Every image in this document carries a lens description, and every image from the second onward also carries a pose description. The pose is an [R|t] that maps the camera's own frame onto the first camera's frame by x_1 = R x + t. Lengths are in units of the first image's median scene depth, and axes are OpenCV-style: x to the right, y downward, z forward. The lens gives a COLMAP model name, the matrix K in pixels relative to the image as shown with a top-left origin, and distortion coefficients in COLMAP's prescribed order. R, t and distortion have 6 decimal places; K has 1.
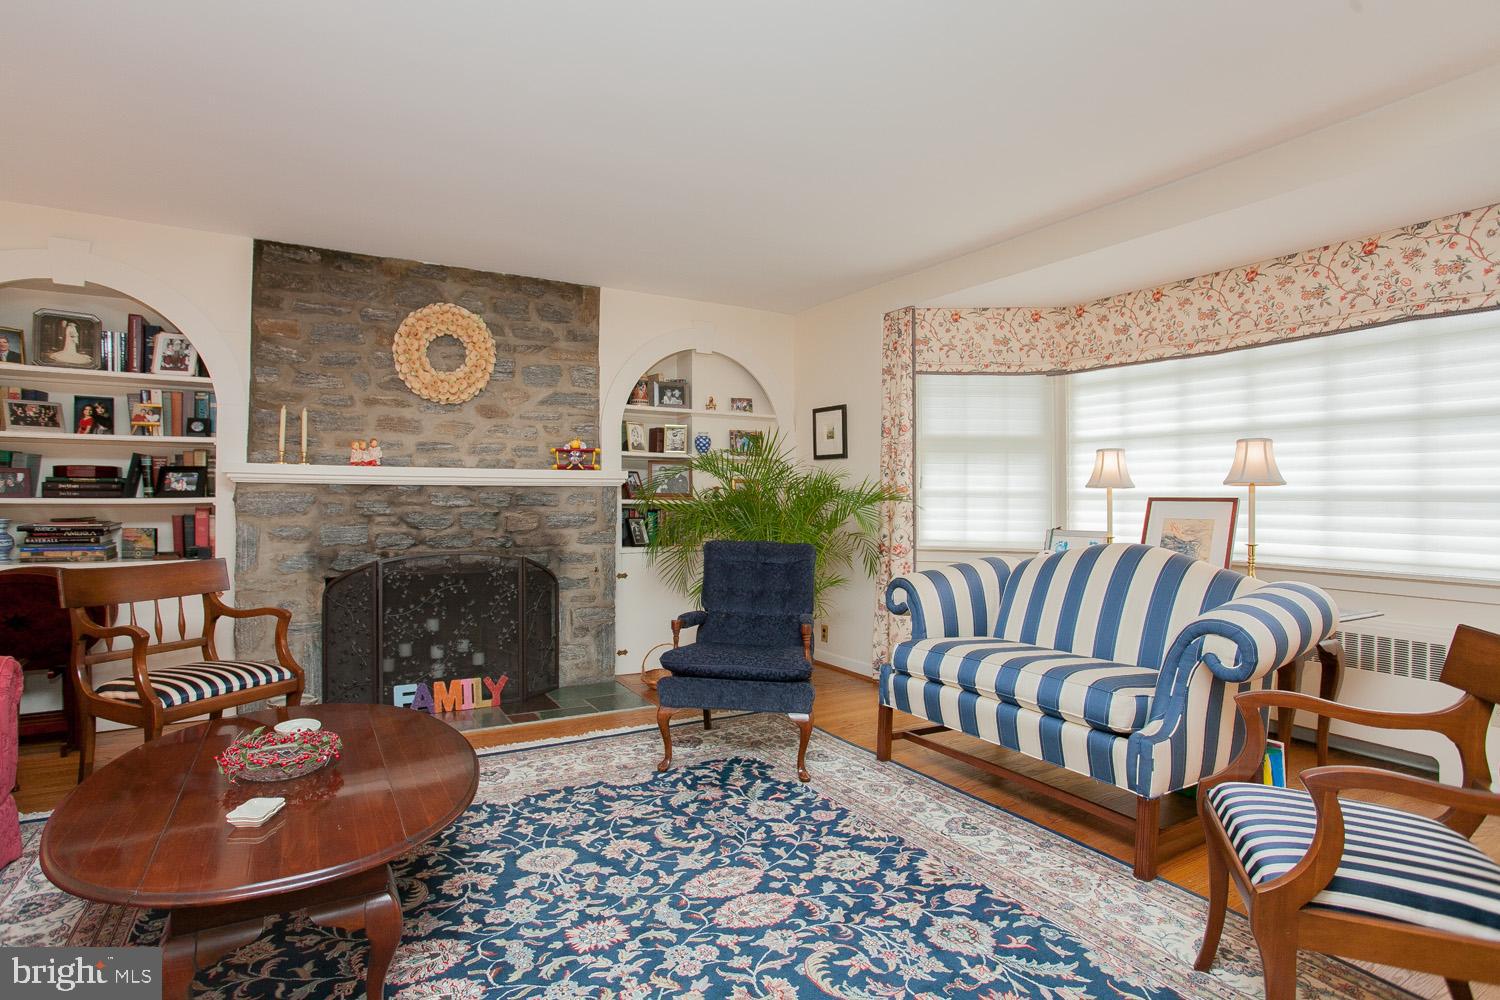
lens RADIAL K [[750.6, 0, 722.4], [0, 750.6, 493.7], [0, 0, 1]] dist [-0.057504, 0.020382]
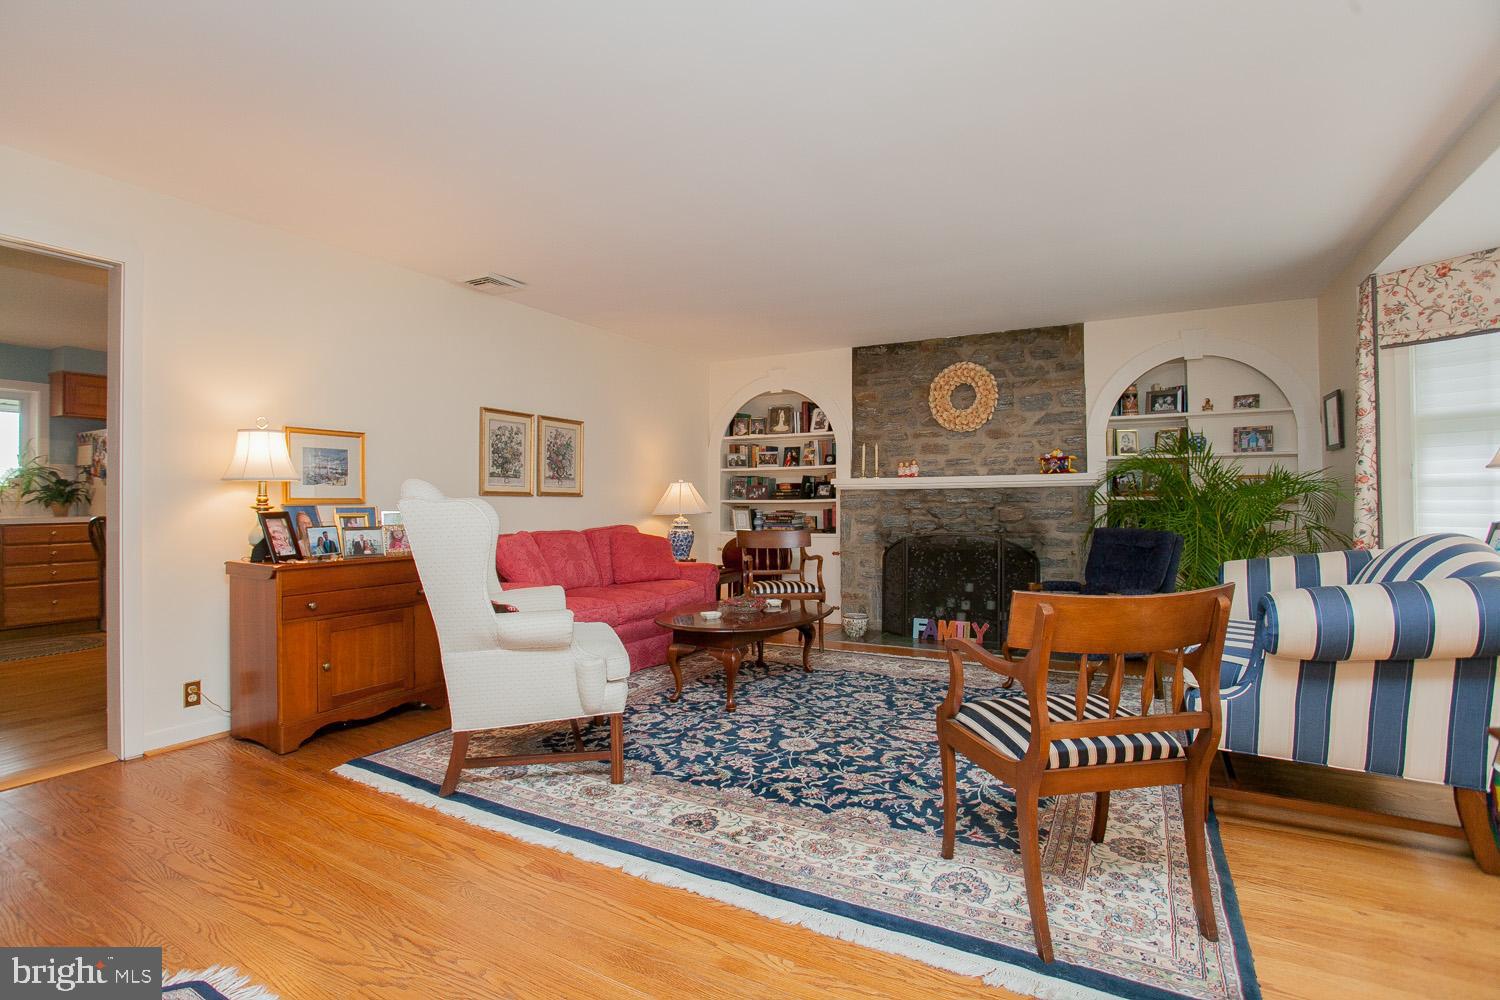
lens RADIAL K [[716.9, 0, 747.7], [0, 716.9, 496.7], [0, 0, 1]] dist [-0.047810, 0.015821]
pose [[0.525176, -0.018230, -0.850798, 0.607097], [0.008470, 0.999833, -0.016195, 0.024164], [0.850951, 0.001299, 0.525243, -0.081997]]
